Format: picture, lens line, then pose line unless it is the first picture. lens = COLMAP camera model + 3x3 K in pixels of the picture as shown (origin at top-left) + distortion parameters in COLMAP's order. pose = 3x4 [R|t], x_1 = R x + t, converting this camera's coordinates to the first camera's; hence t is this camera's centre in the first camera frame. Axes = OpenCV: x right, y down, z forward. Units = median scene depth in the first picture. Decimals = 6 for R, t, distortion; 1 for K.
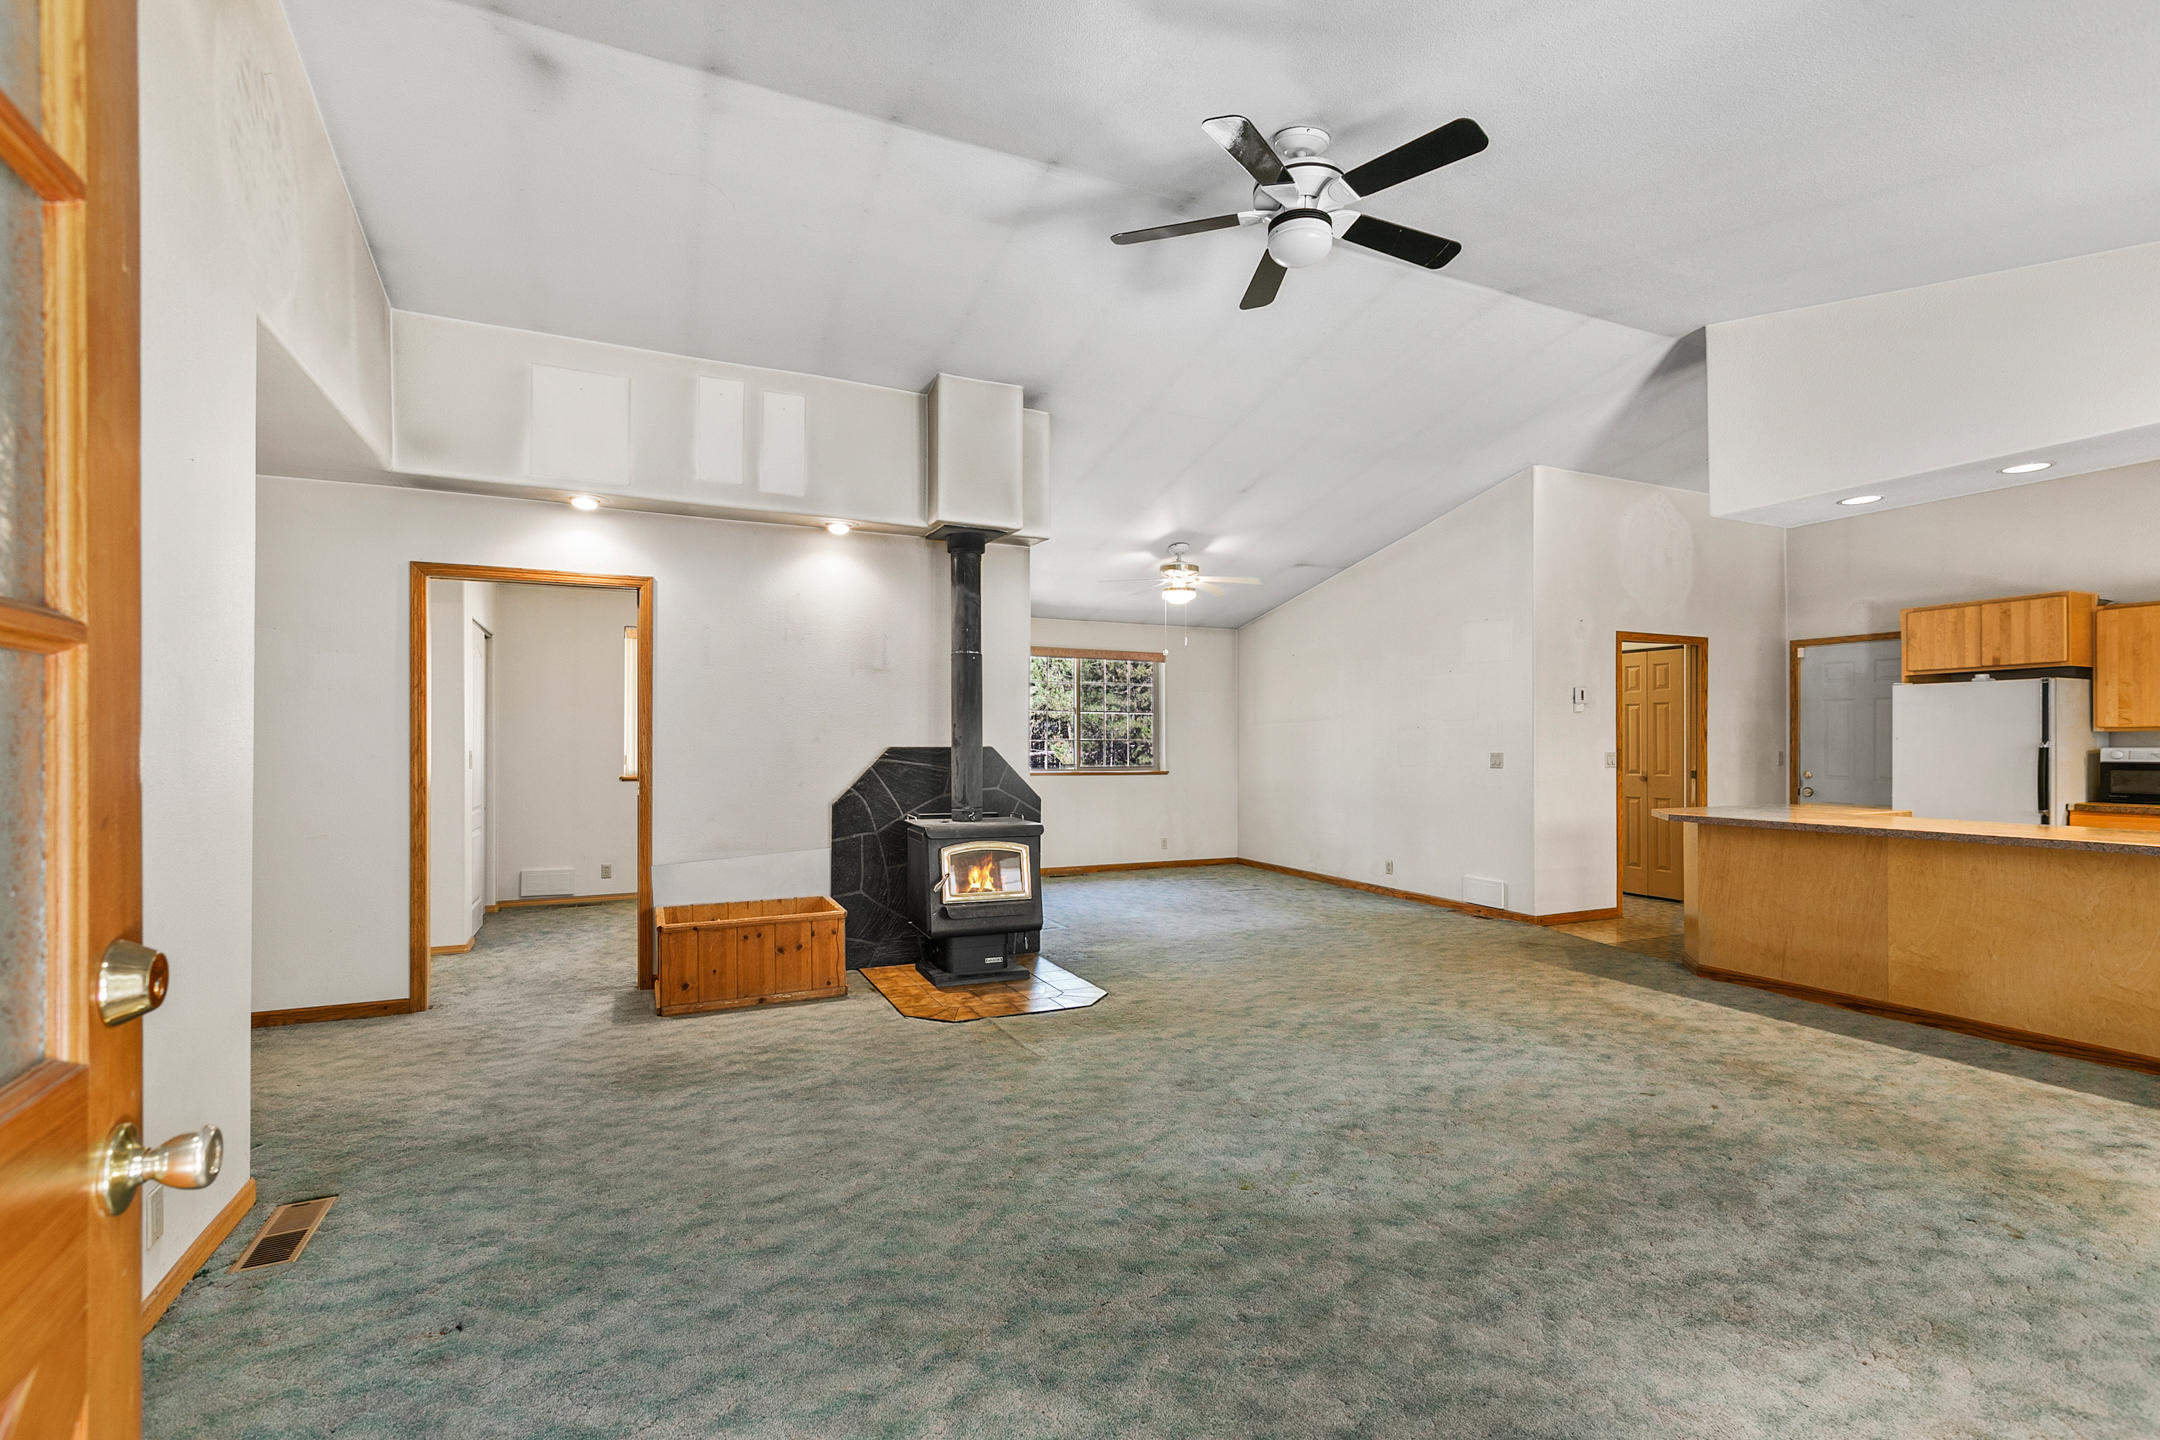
lens RADIAL K [[970.6, 0, 1079.8], [0, 970.6, 736.7], [0, 0, 1]] dist [0.000189, 0.000156]
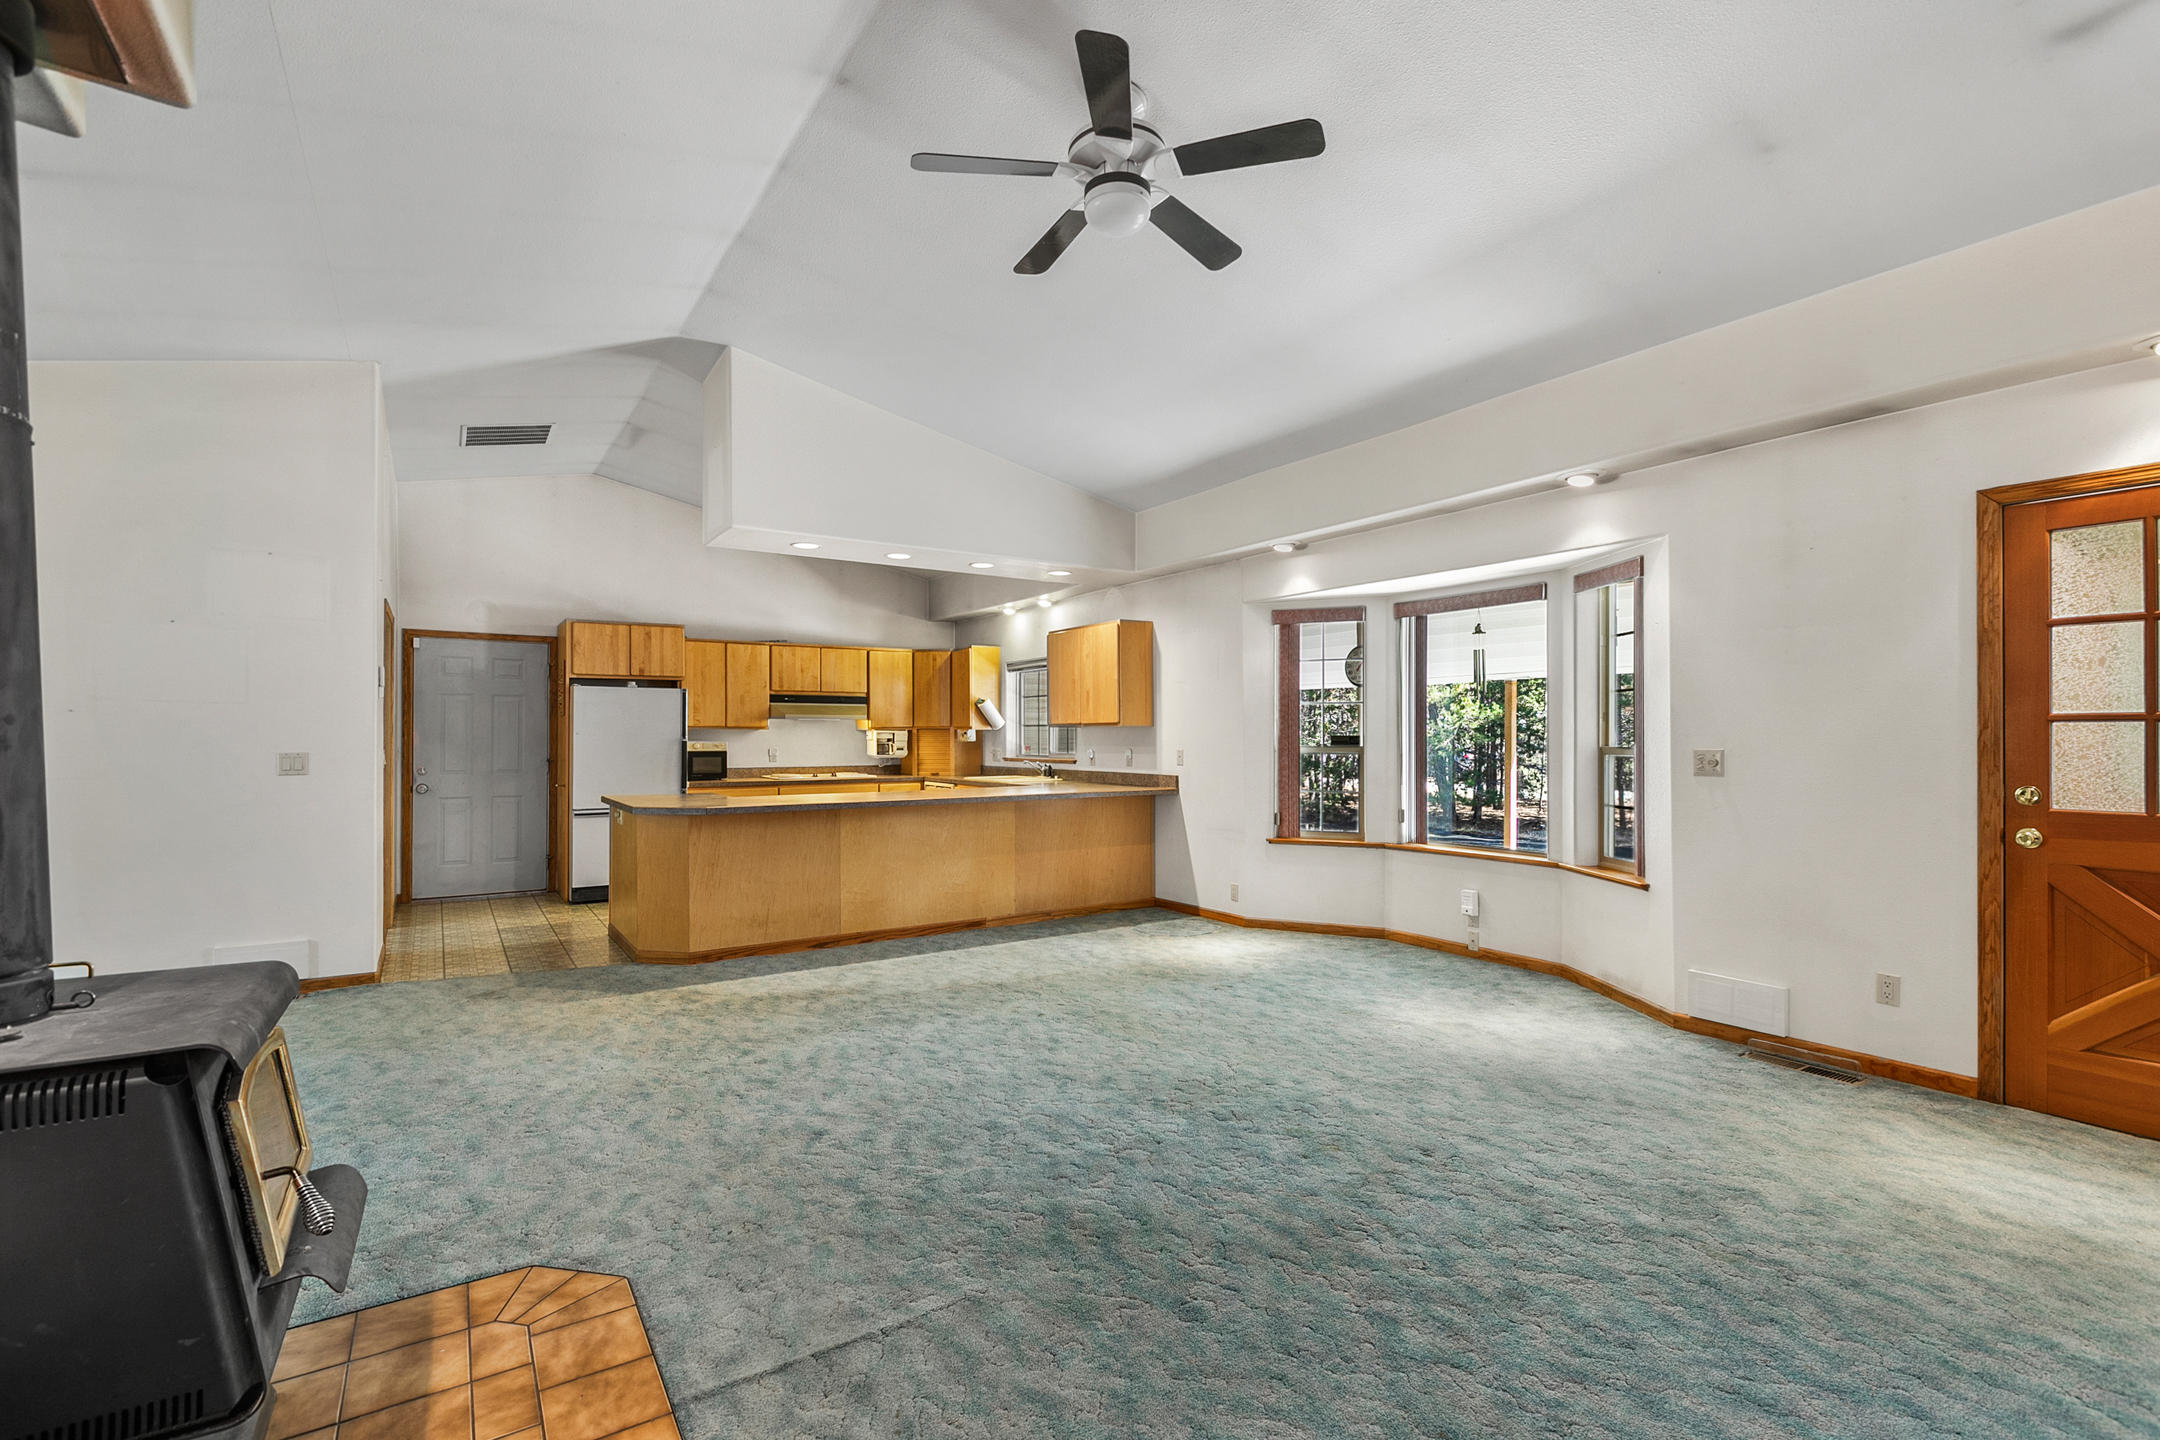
lens RADIAL K [[970.6, 0, 1079.8], [0, 970.6, 736.7], [0, 0, 1]] dist [0.000189, 0.000156]
pose [[-0.149135, 0.000189, 0.988817, -0.508733], [-0.007384, 0.999972, -0.001305, 0.003613], [-0.988789, -0.007496, -0.149130, 0.854943]]
